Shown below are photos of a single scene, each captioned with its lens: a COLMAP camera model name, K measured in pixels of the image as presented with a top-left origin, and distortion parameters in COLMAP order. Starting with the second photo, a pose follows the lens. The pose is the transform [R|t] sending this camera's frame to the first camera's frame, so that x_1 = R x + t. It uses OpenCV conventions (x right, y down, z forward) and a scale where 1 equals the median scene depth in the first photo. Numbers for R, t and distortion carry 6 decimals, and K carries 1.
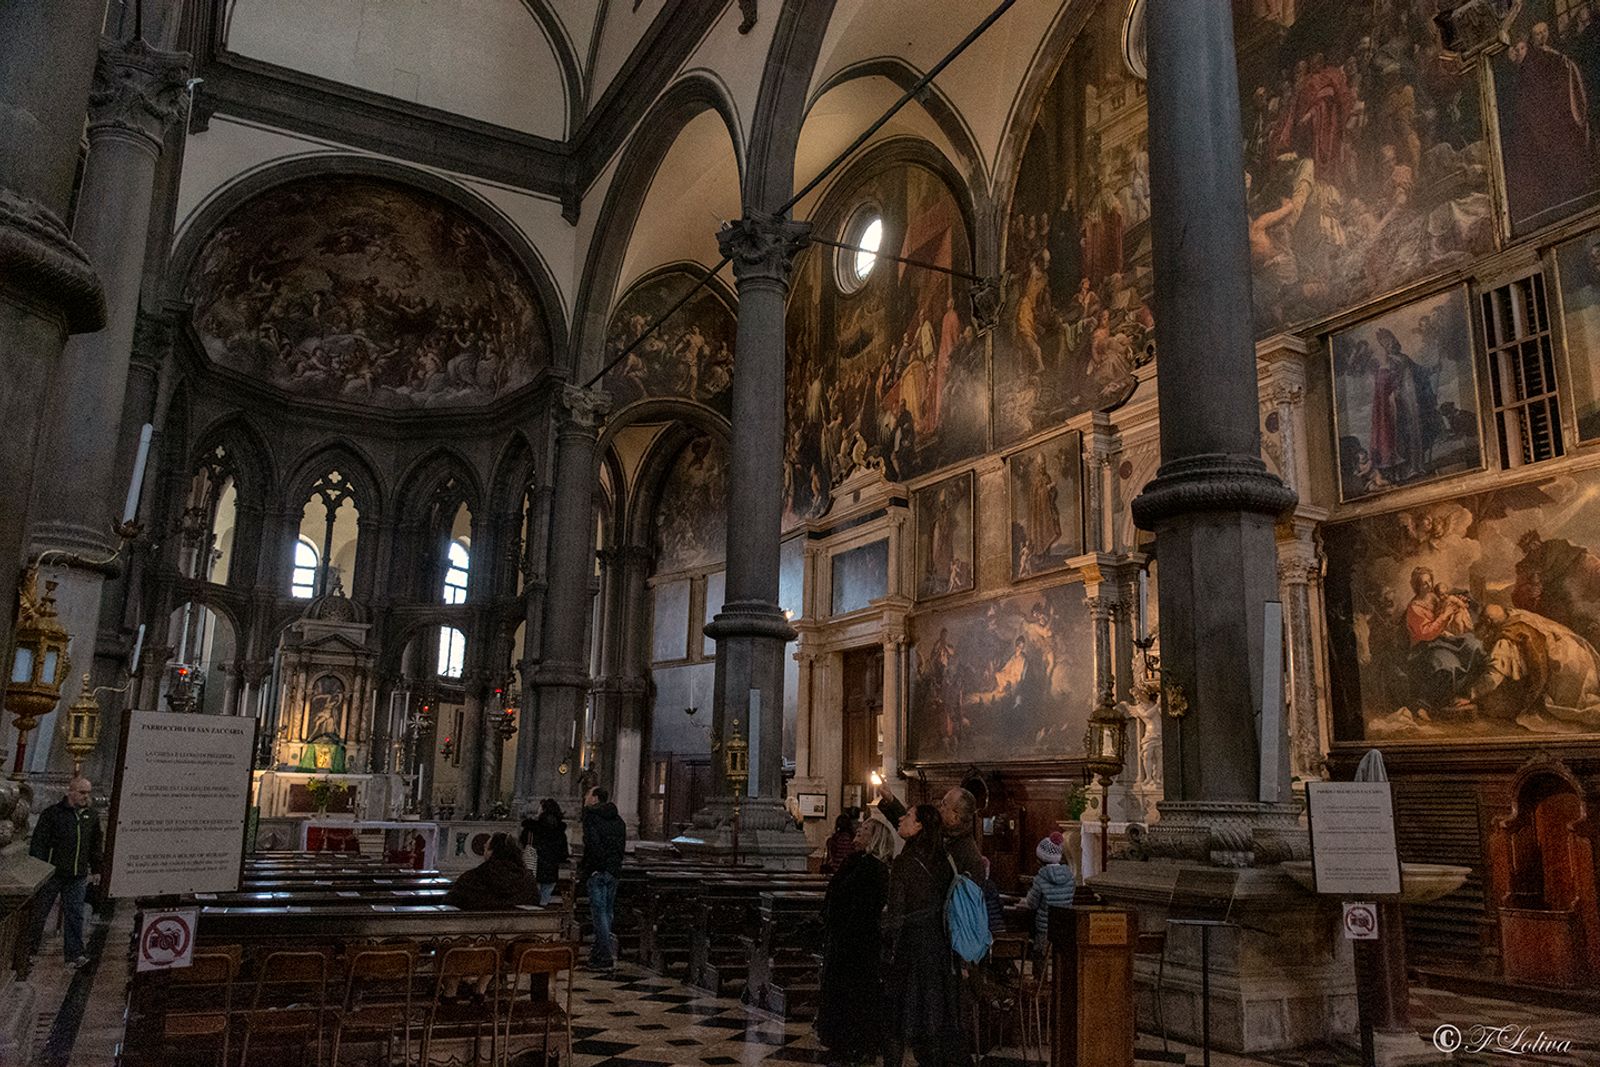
lens RADIAL K [[1228.8, 0, 800.6], [0, 1228.8, 534.8], [0, 0, 1]] dist [-0.012201, 0.003159]
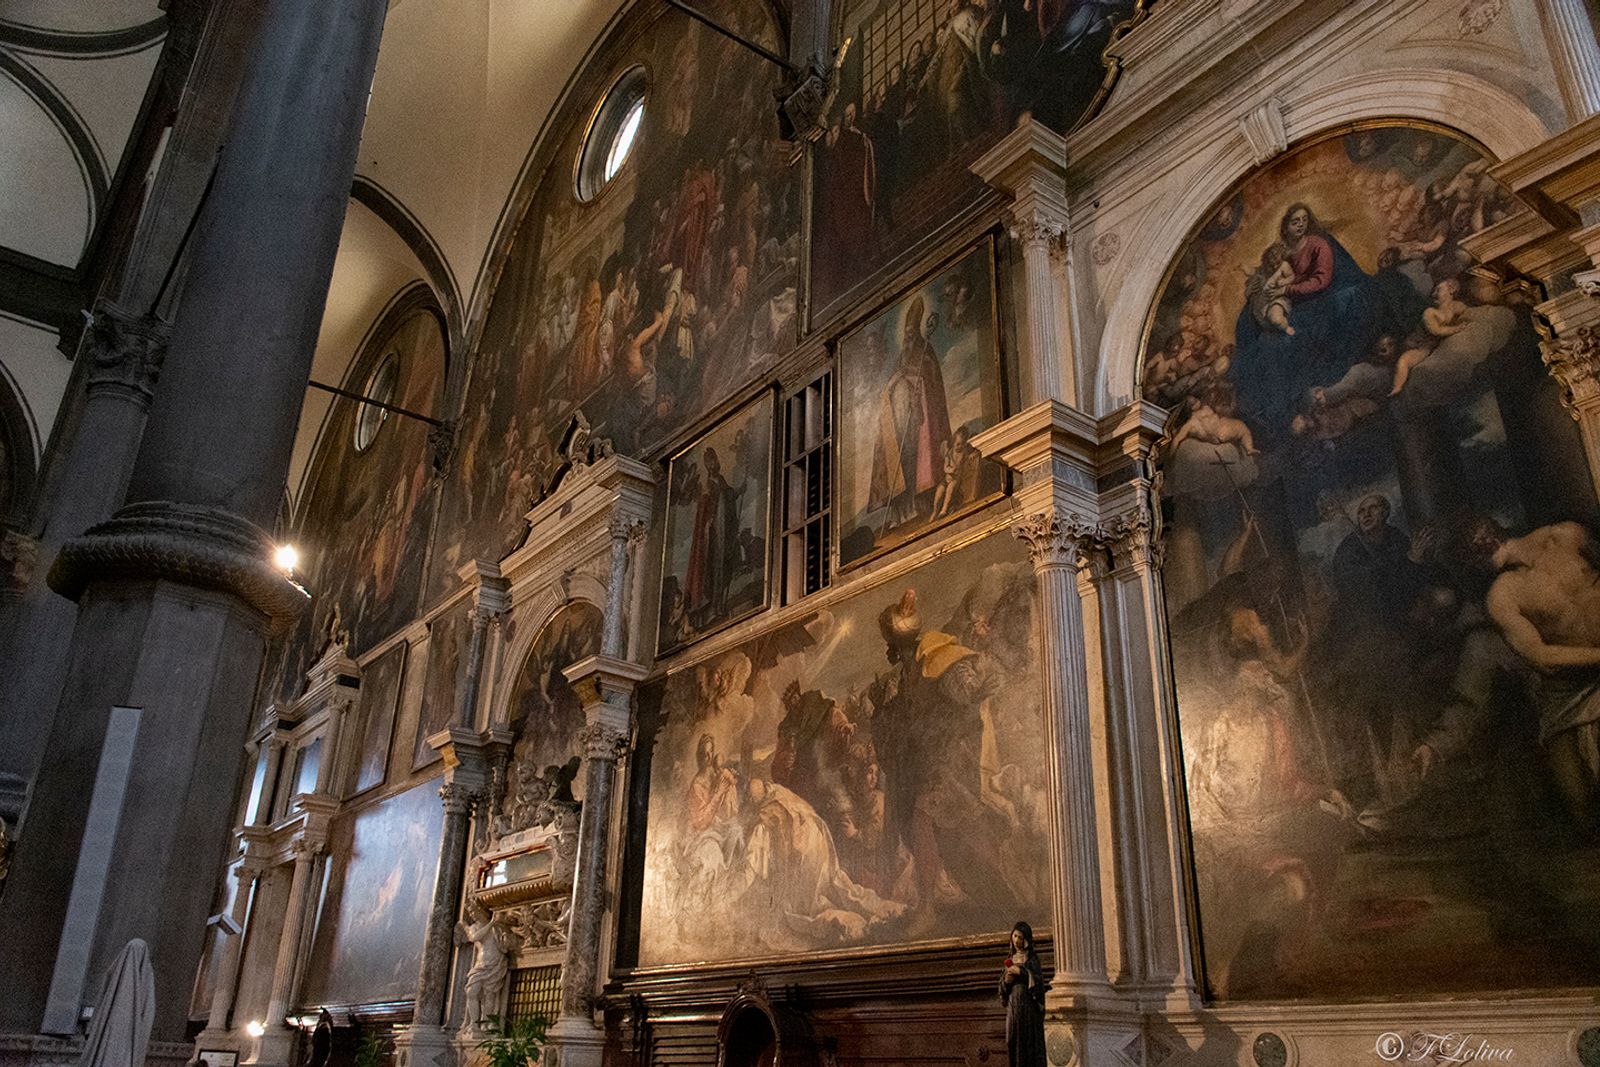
lens RADIAL K [[1228.8, 0, 799.1], [0, 1228.8, 532.0], [0, 0, 1]] dist [-0.012201, 0.003159]
pose [[0.987276, 0.066793, 0.144307, 0.426060], [-0.036329, 0.978247, -0.204238, 0.055964], [-0.154809, 0.196397, 0.968226, 0.199532]]
